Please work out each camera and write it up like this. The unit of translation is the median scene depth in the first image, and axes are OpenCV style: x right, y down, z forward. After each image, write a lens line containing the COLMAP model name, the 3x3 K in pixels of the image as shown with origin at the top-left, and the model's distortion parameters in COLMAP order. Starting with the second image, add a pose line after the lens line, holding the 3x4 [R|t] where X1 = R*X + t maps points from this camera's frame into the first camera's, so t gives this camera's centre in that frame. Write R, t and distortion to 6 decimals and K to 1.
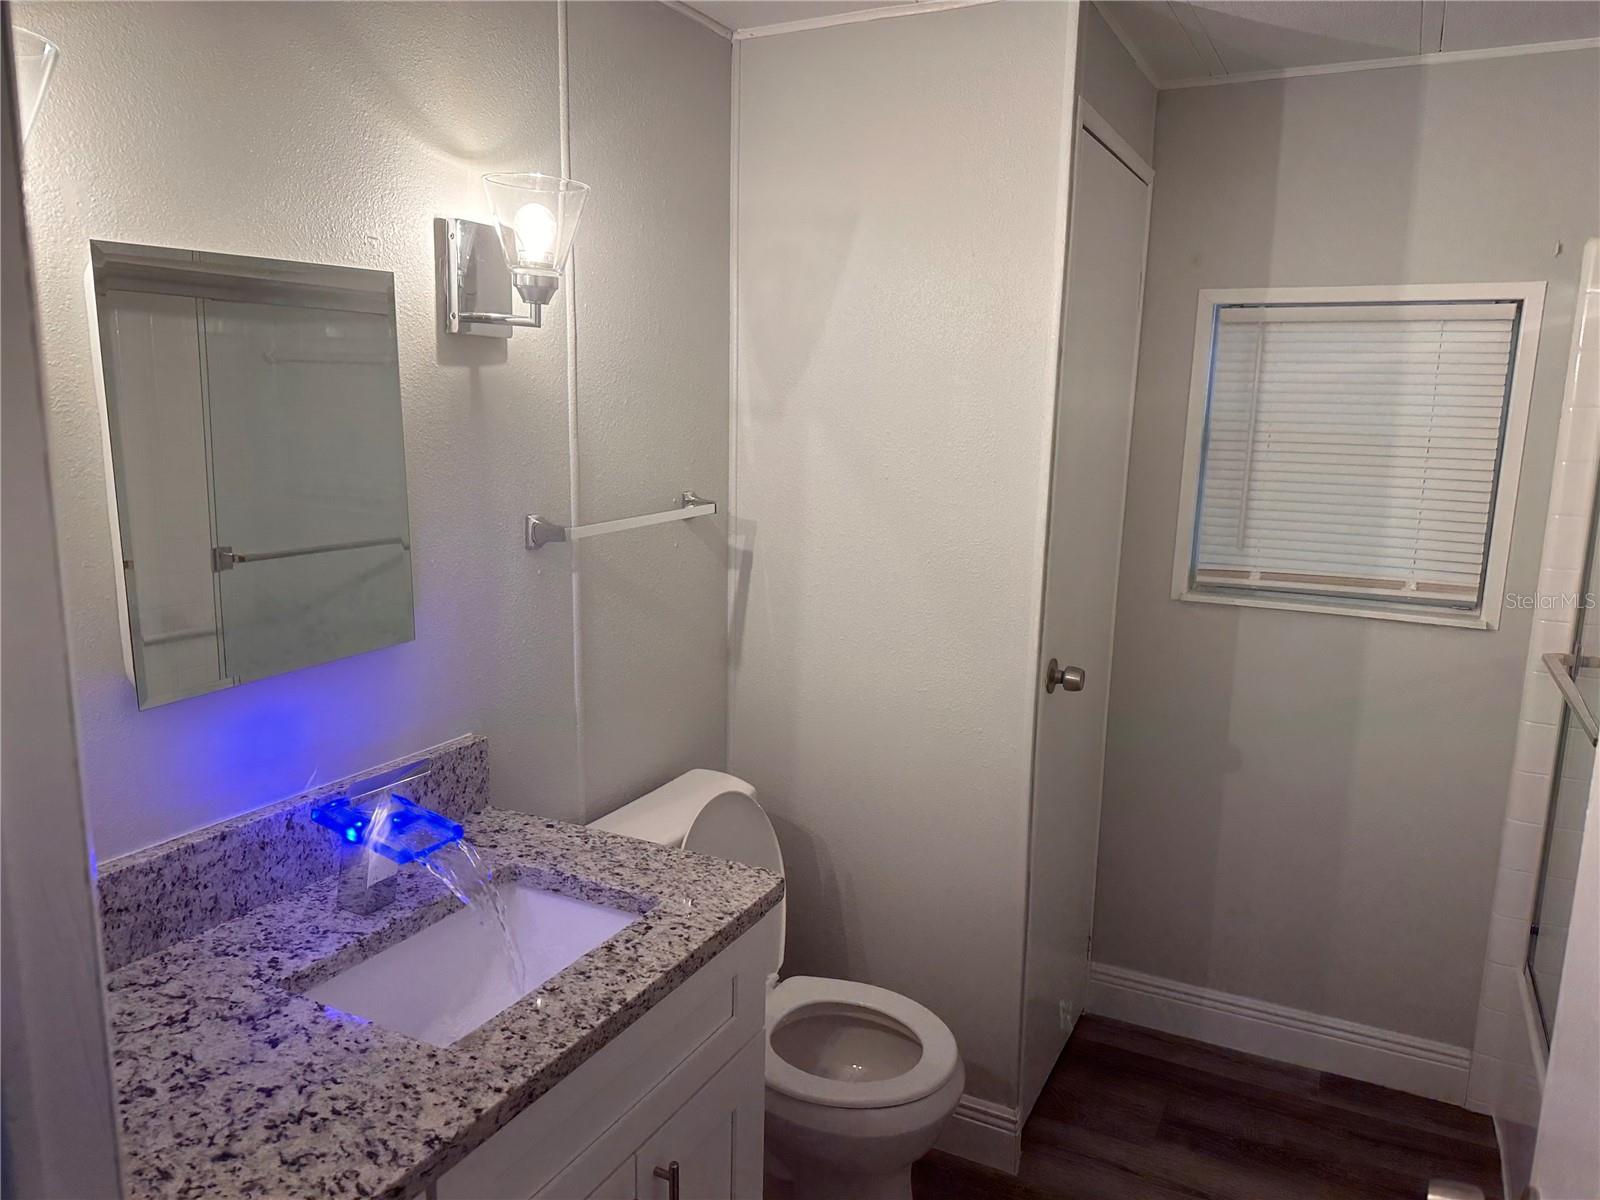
lens RADIAL K [[1136.9, 0, 799.5], [0, 1136.9, 617.0], [0, 0, 1]] dist [0.058195, -0.073501]
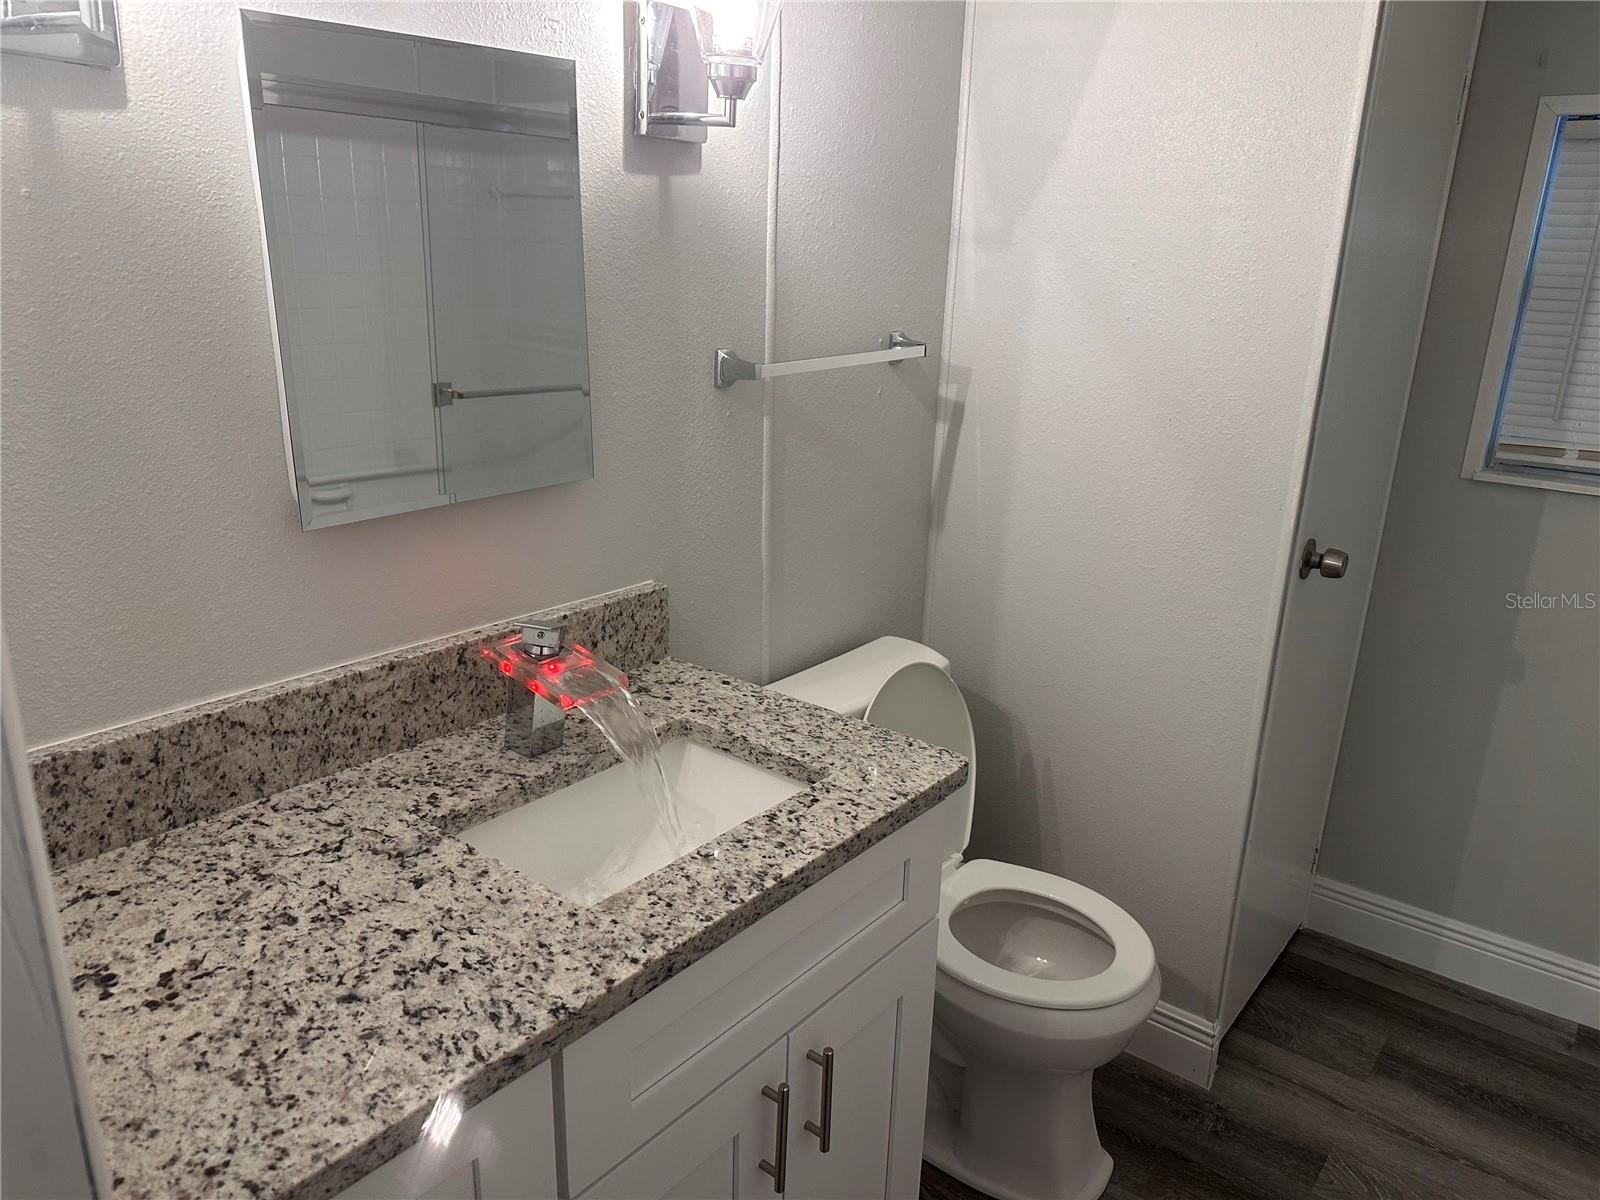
lens RADIAL K [[1133.4, 0, 798.3], [0, 1133.4, 611.4], [0, 0, 1]] dist [0.191123, -0.362862]
pose [[0.980297, 0.070399, -0.184556, 0.015394], [-0.049295, 0.991961, 0.116546, 0.013103], [0.191278, -0.105152, 0.975887, 0.114390]]
